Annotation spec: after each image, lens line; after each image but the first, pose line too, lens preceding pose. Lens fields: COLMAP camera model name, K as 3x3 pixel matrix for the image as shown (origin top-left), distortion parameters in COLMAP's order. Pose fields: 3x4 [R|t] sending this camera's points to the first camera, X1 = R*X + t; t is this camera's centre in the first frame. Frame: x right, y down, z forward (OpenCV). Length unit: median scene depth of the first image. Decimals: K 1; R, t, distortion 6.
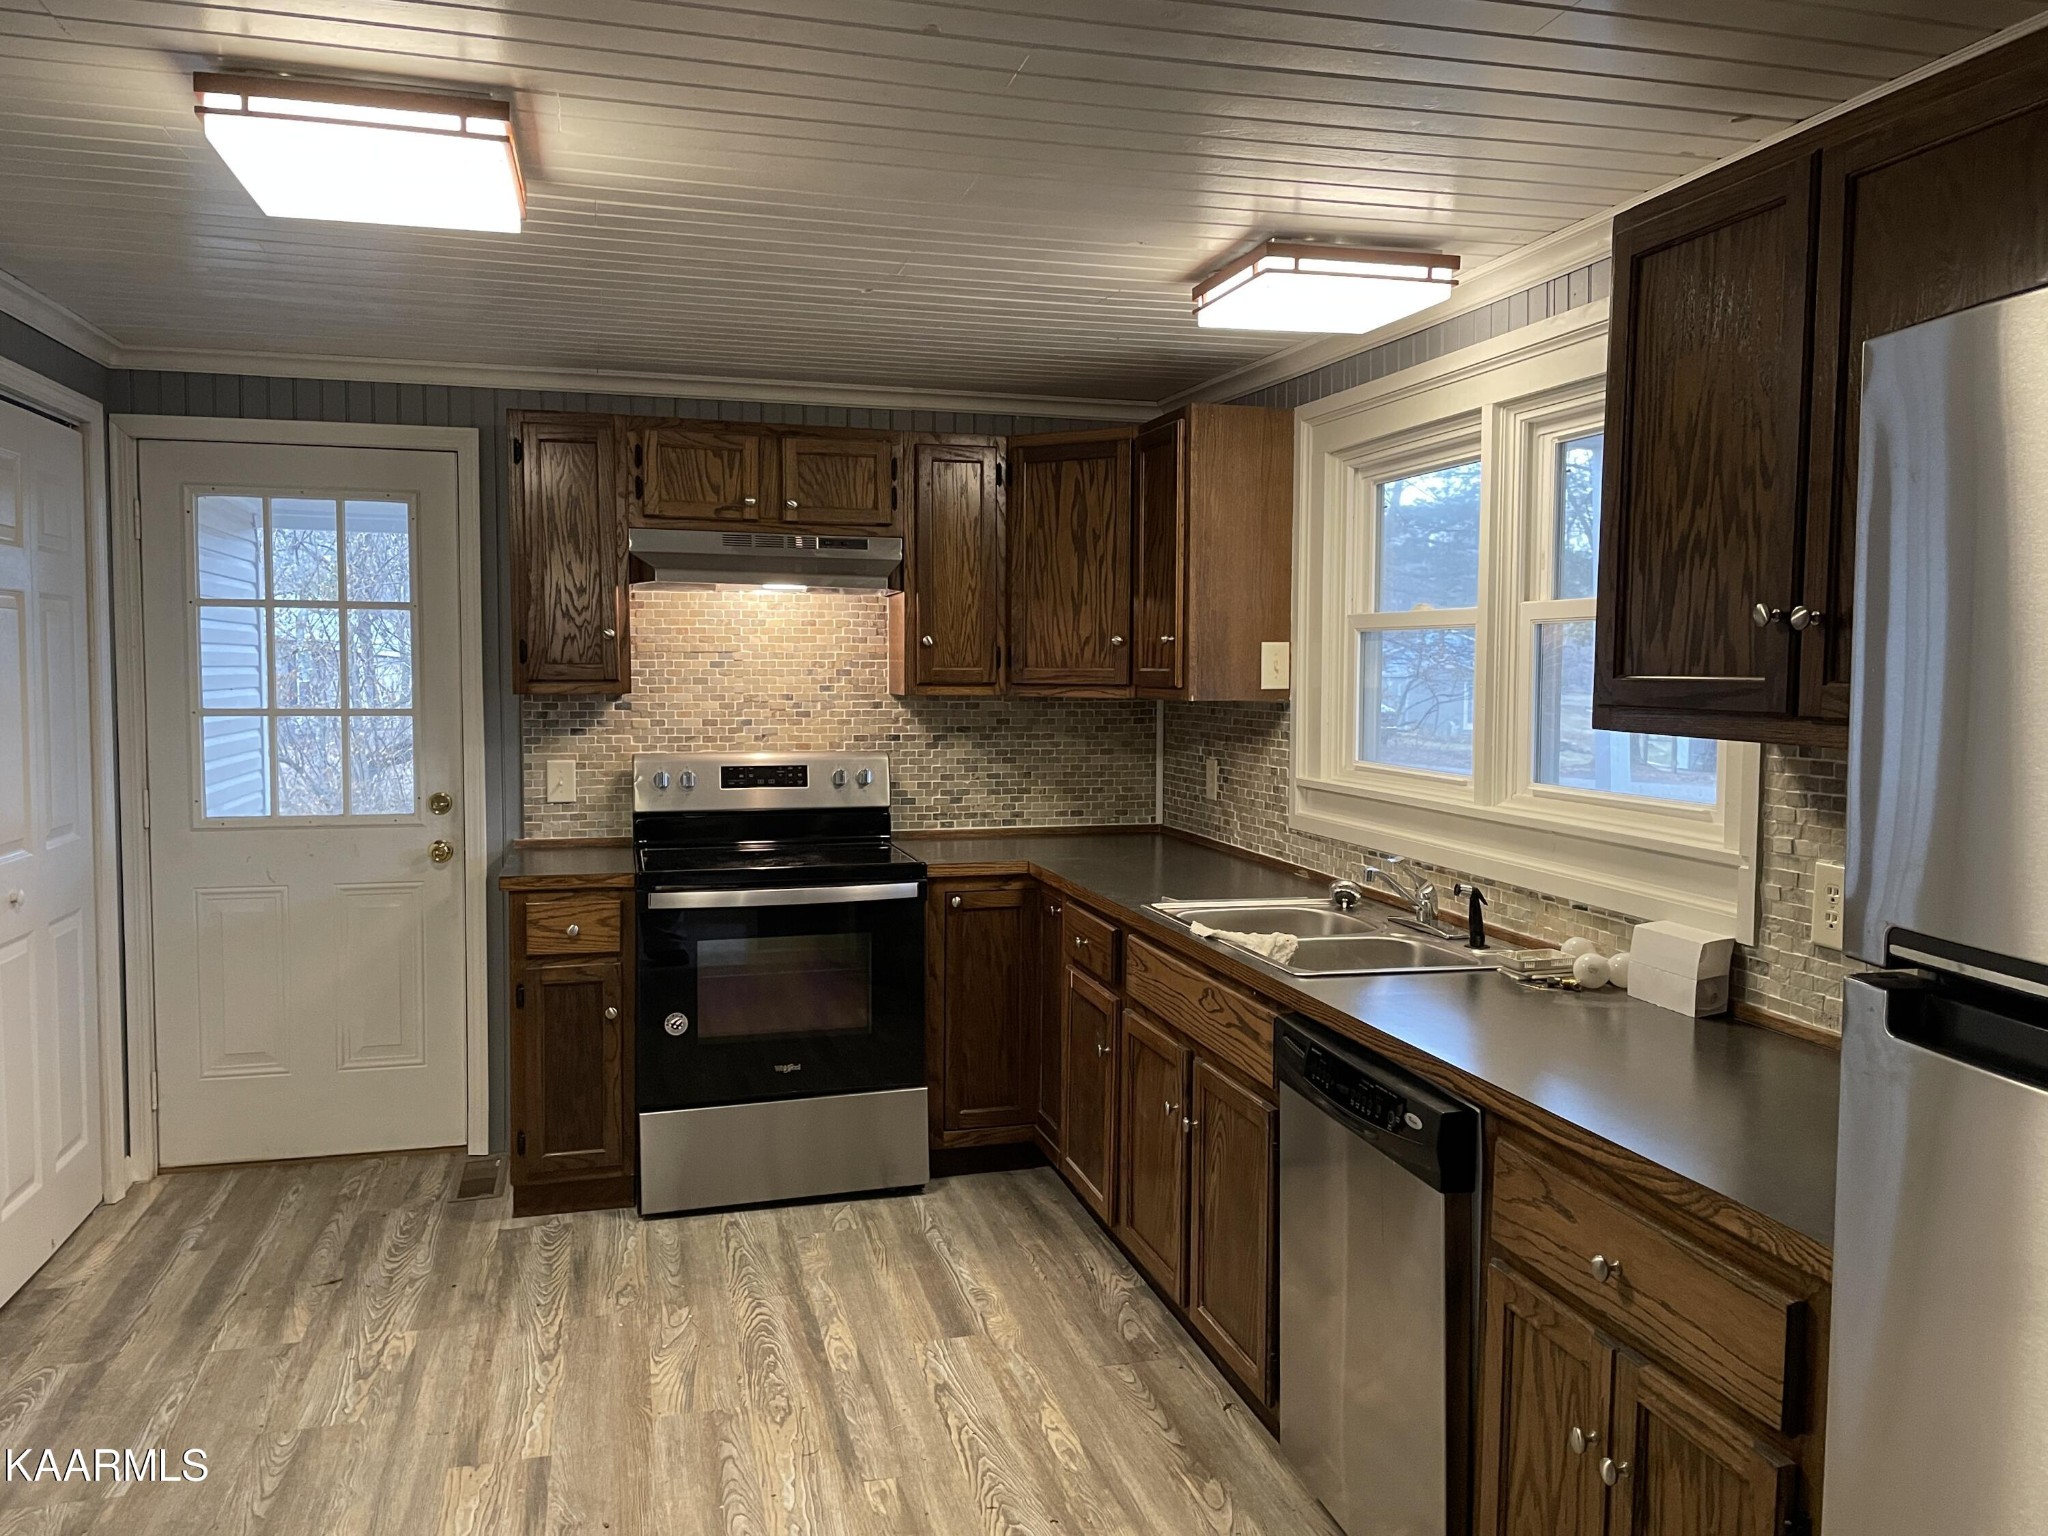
lens RADIAL K [[1527.8, 0, 1061.4], [0, 1527.8, 756.8], [0, 0, 1]] dist [0.110115, -0.139934]
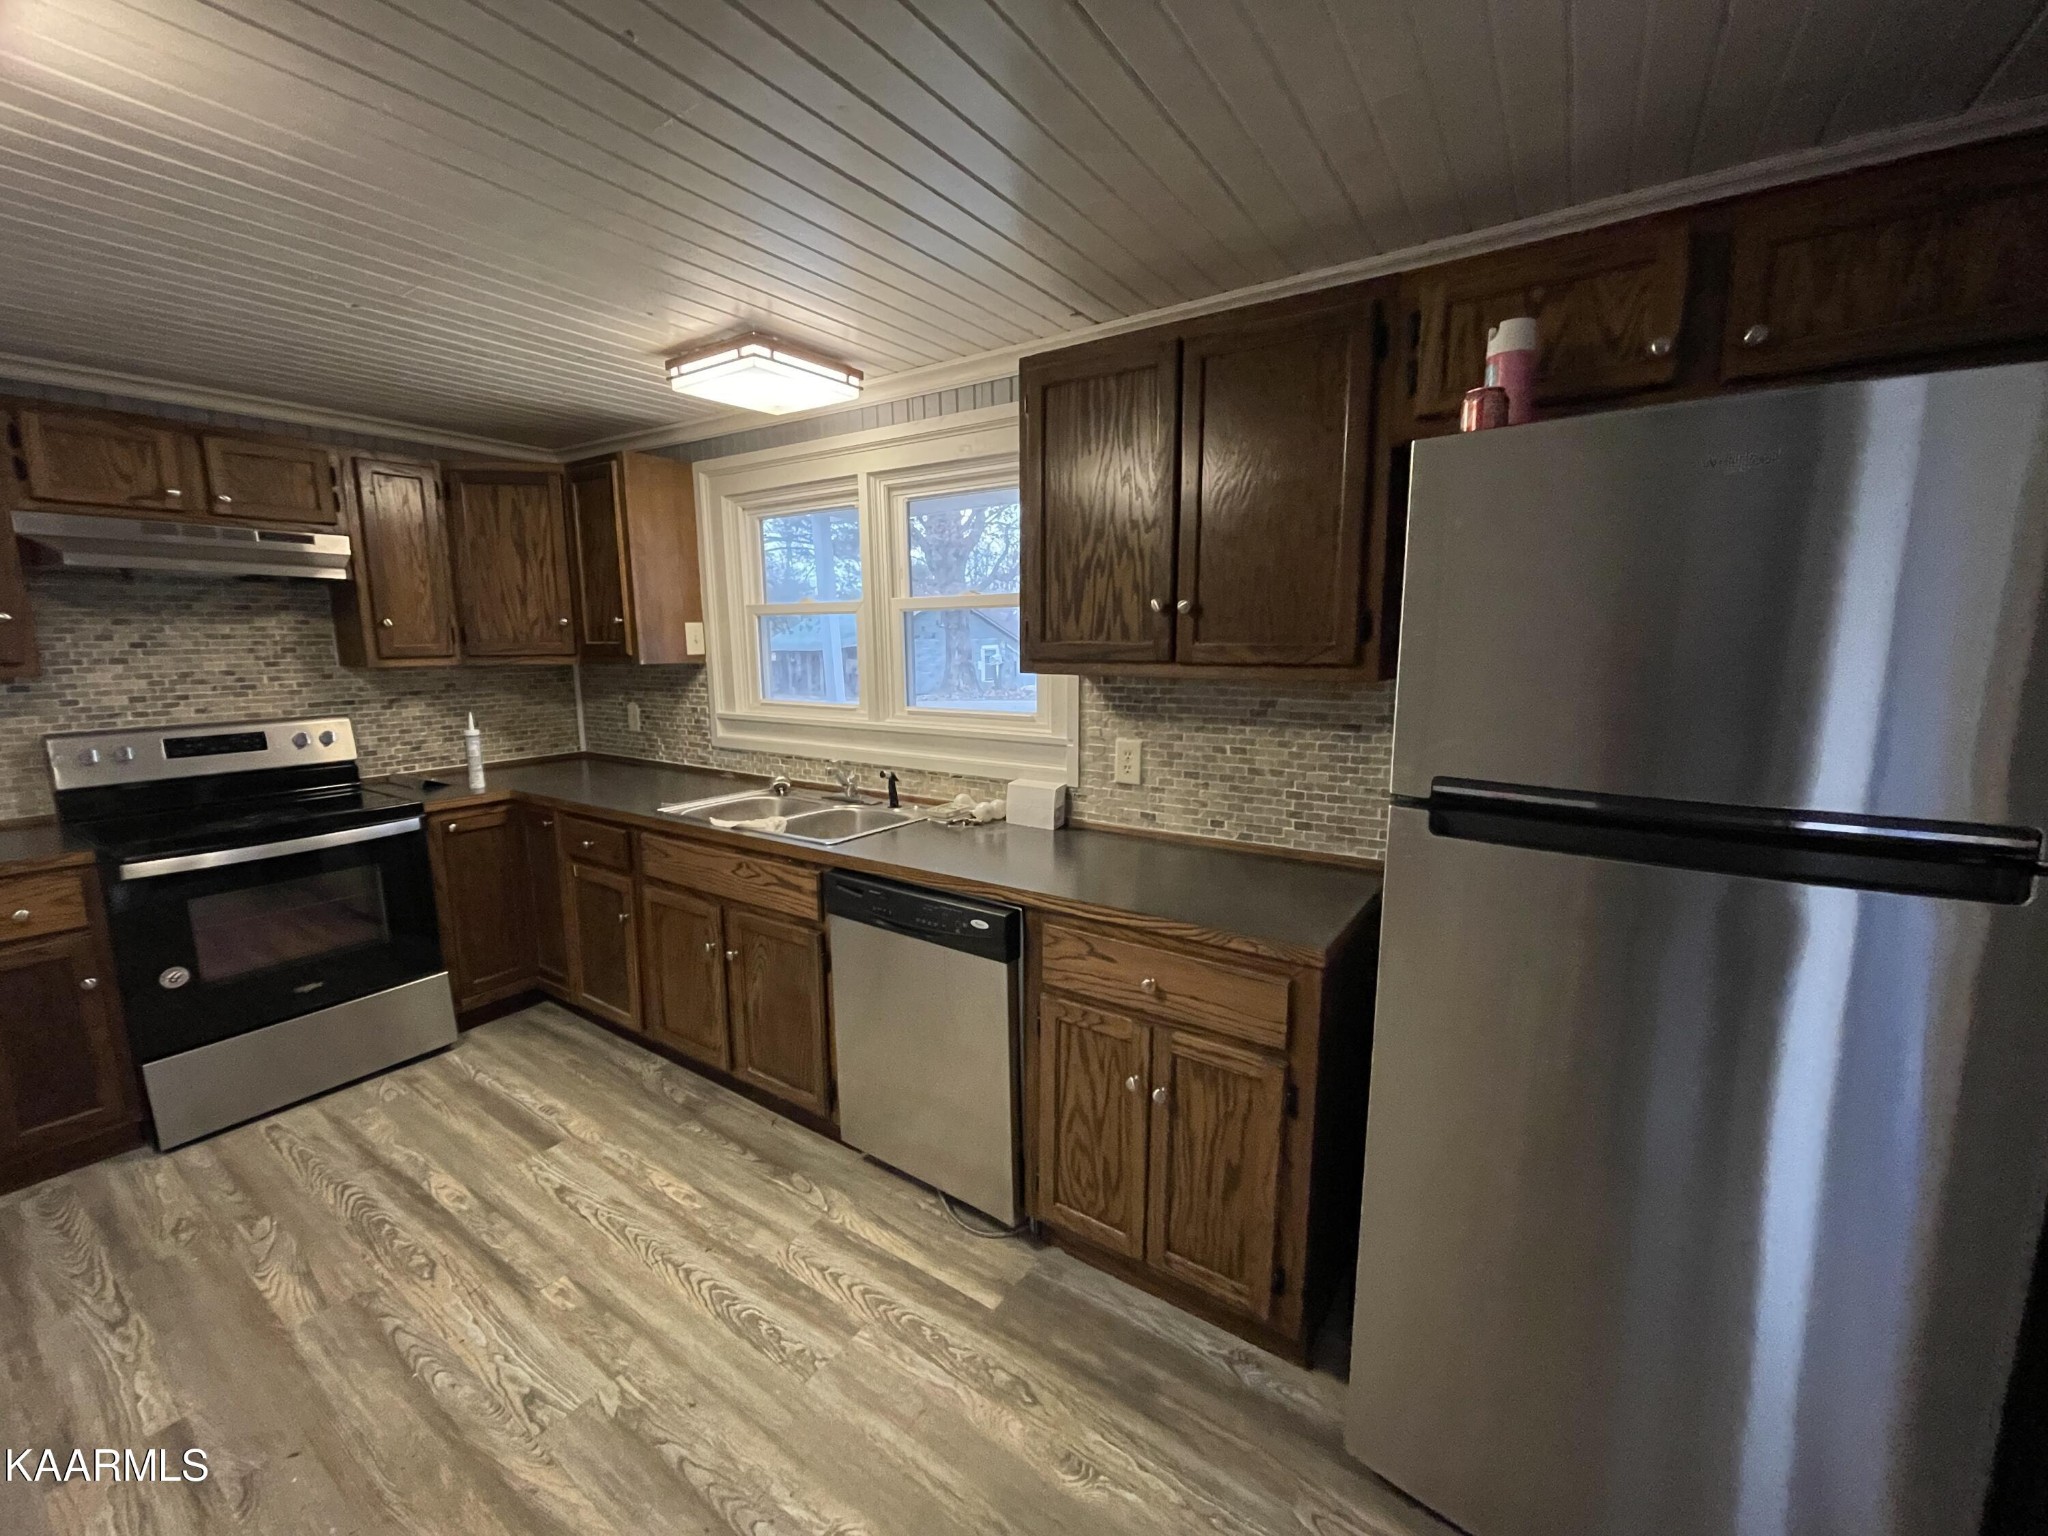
lens RADIAL K [[822.5, 0, 1024.0], [0, 822.5, 768.0], [0, 0, 1]] dist [0.000253, -0.000866]
pose [[0.770242, -0.112360, 0.627776, -0.159606], [0.050929, 0.992051, 0.115071, -0.012644], [-0.635715, -0.056661, 0.769841, 0.207304]]
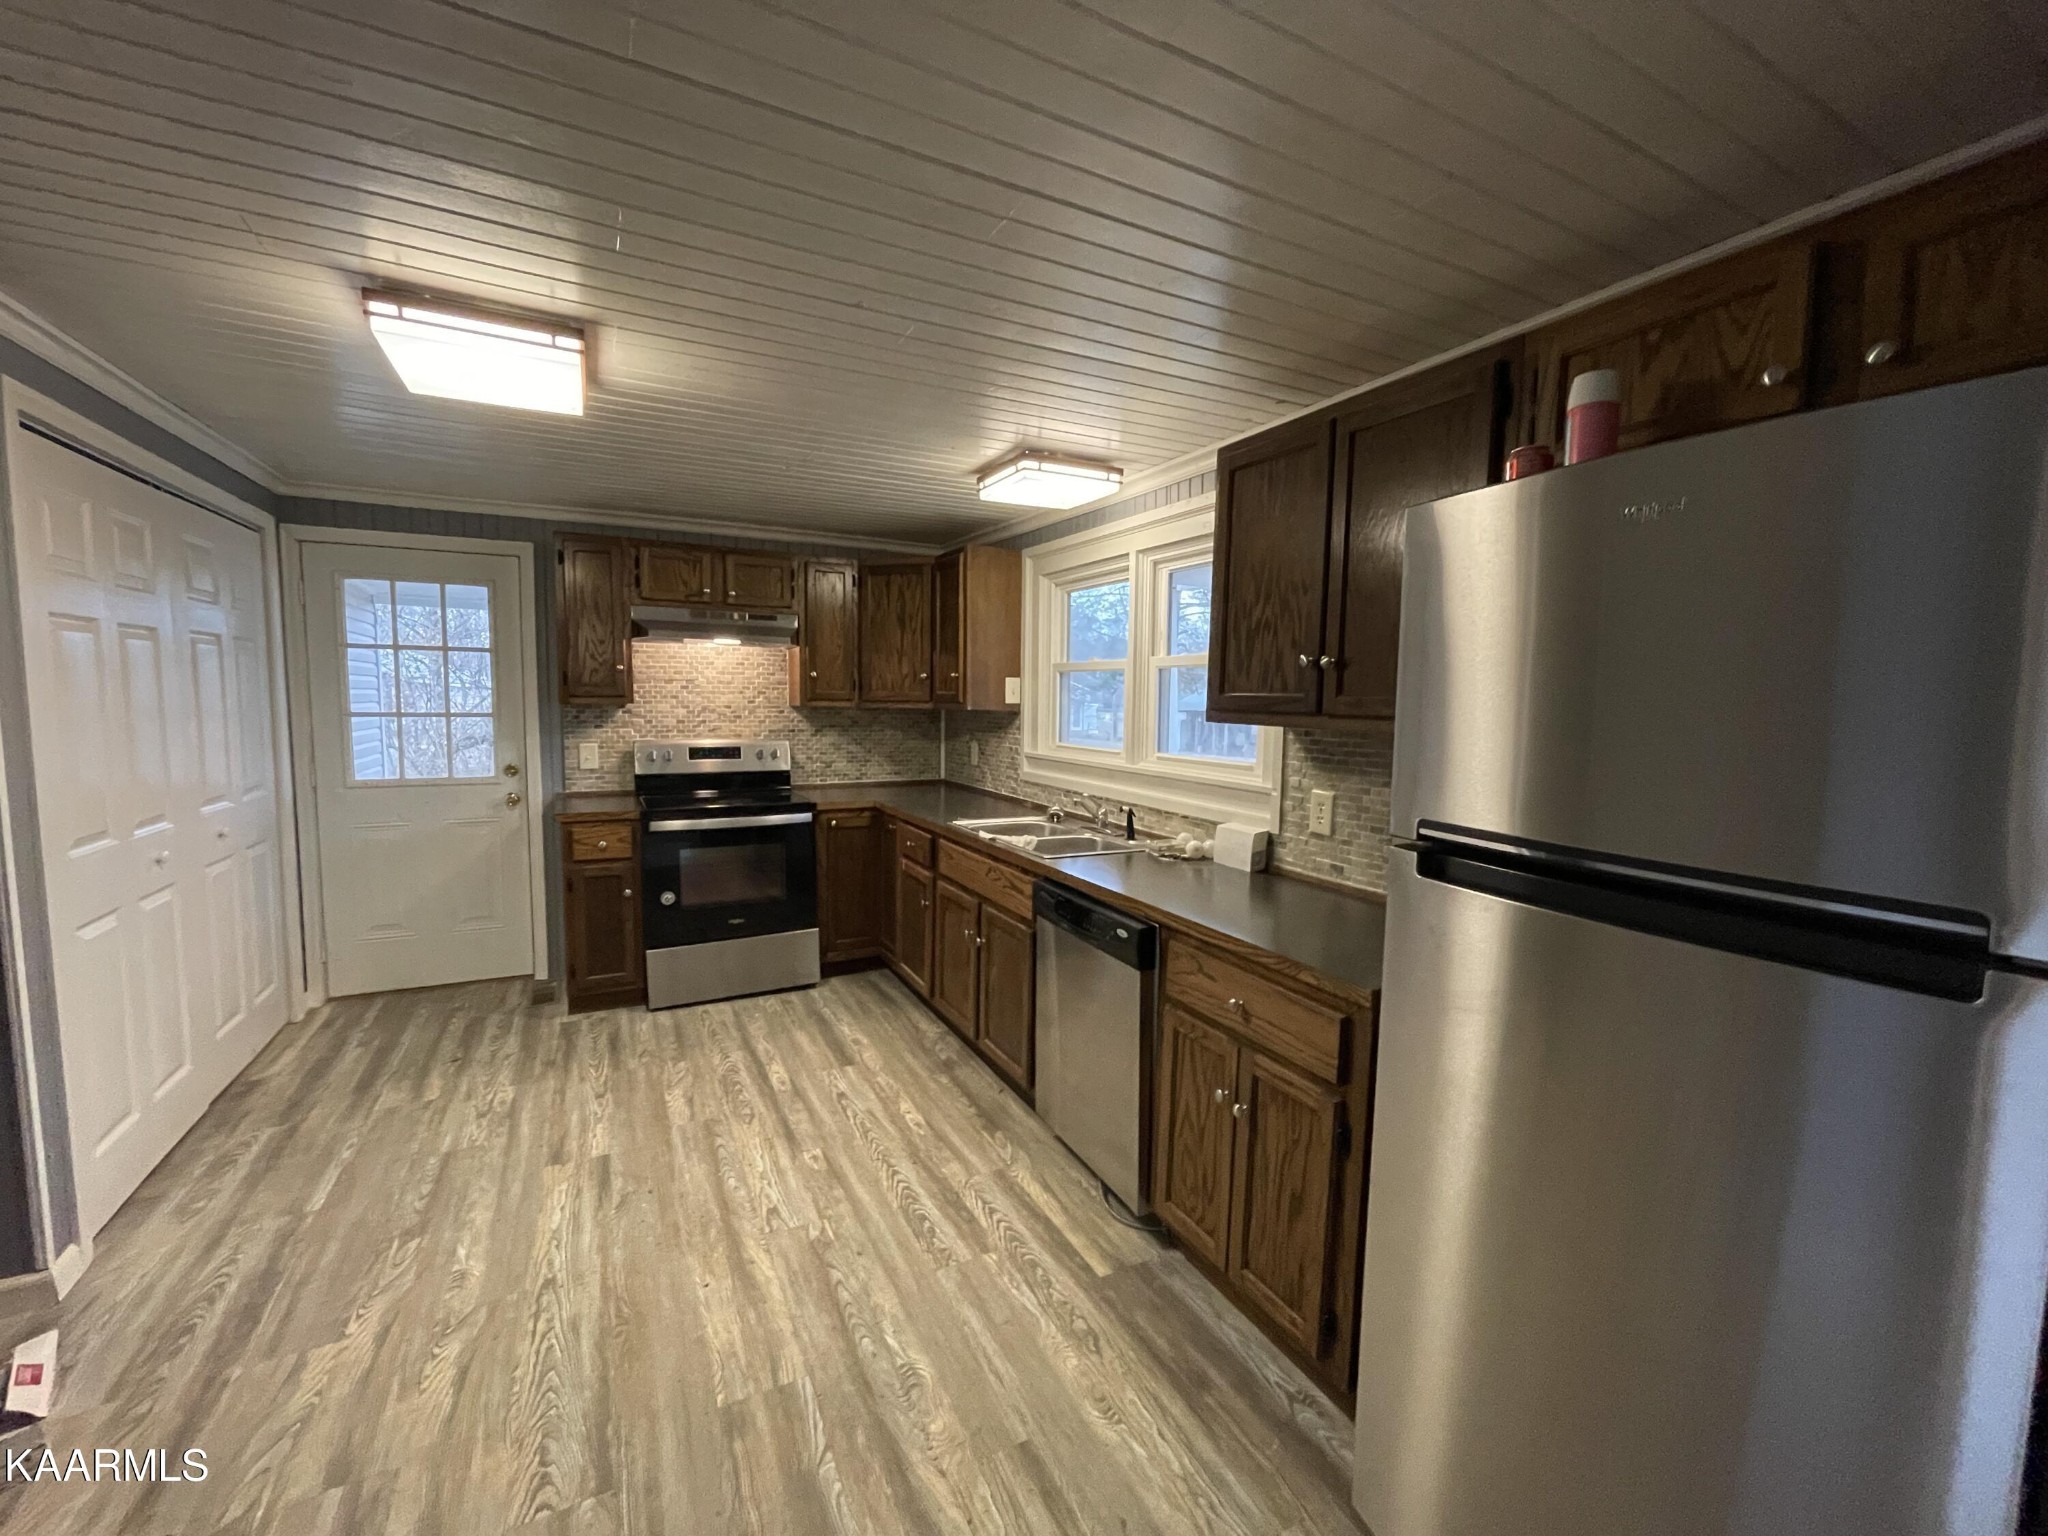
lens RADIAL K [[822.5, 0, 1024.0], [0, 822.5, 768.0], [0, 0, 1]] dist [0.000253, -0.000866]
pose [[0.980190, -0.009329, 0.197840, -0.050526], [0.003740, 0.999584, 0.028603, 0.006010], [-0.198025, -0.027296, 0.979817, 0.042467]]
